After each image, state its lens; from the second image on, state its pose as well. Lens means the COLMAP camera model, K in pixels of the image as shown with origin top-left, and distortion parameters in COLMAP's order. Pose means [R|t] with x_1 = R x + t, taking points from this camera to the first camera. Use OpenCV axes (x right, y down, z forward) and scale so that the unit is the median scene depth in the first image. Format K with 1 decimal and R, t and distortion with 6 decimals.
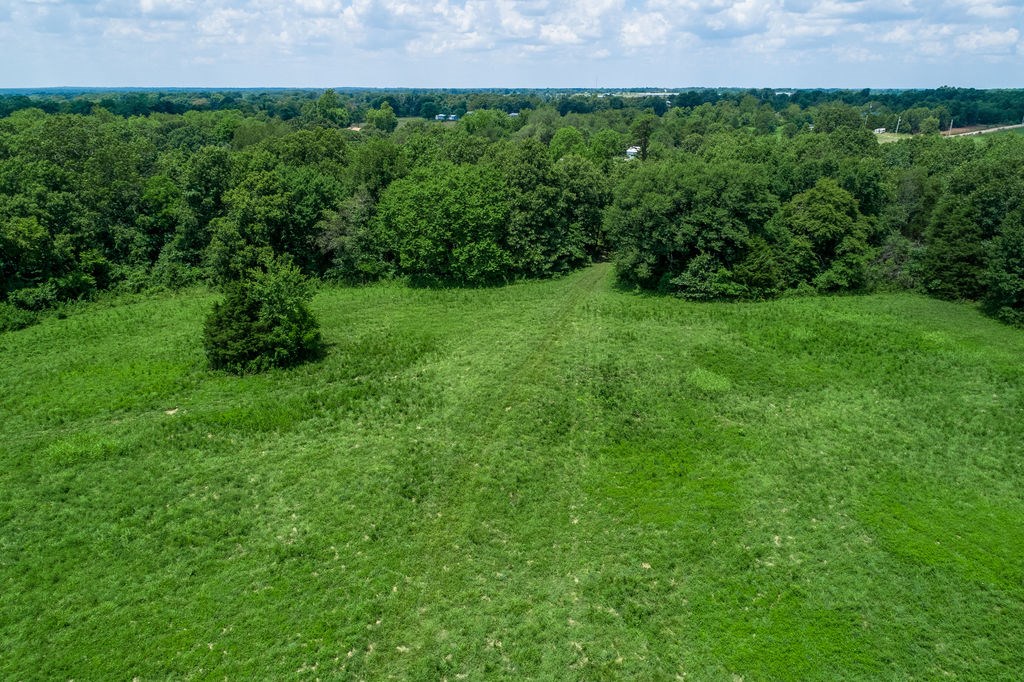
lens RADIAL K [[695.1, 0, 515.2], [0, 695.1, 337.6], [0, 0, 1]] dist [-0.005590, 0.009233]
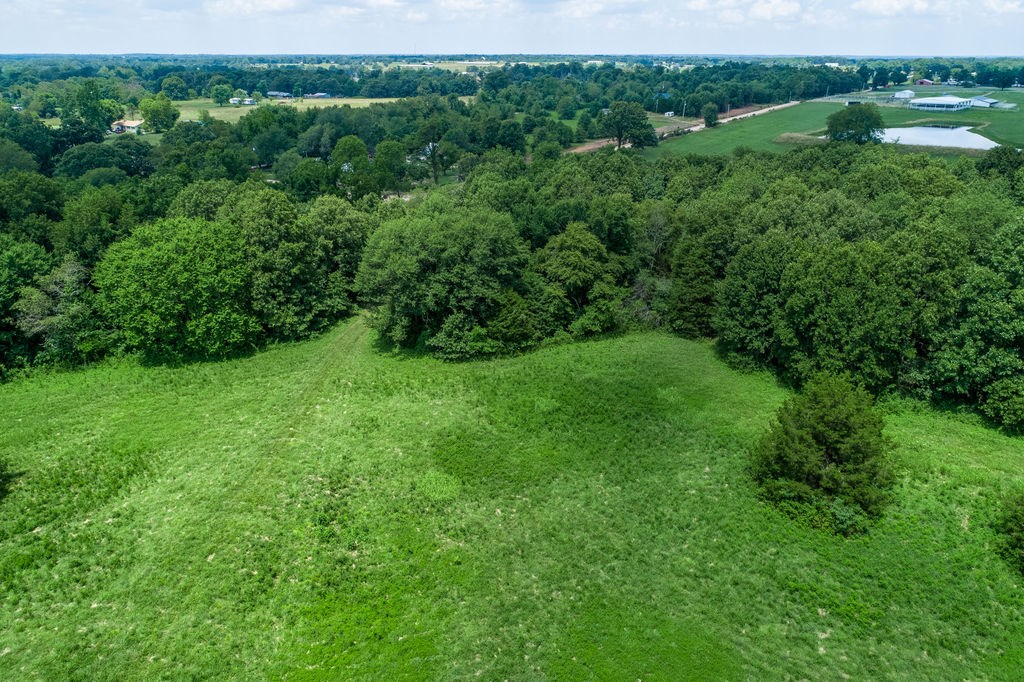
lens RADIAL K [[695.1, 0, 515.2], [0, 695.1, 337.6], [0, 0, 1]] dist [-0.005590, 0.009233]
pose [[0.972072, -0.091601, 0.216067, 0.135130], [0.081457, 0.995135, 0.055413, -0.130892], [-0.220092, -0.036265, 0.974805, 0.034057]]
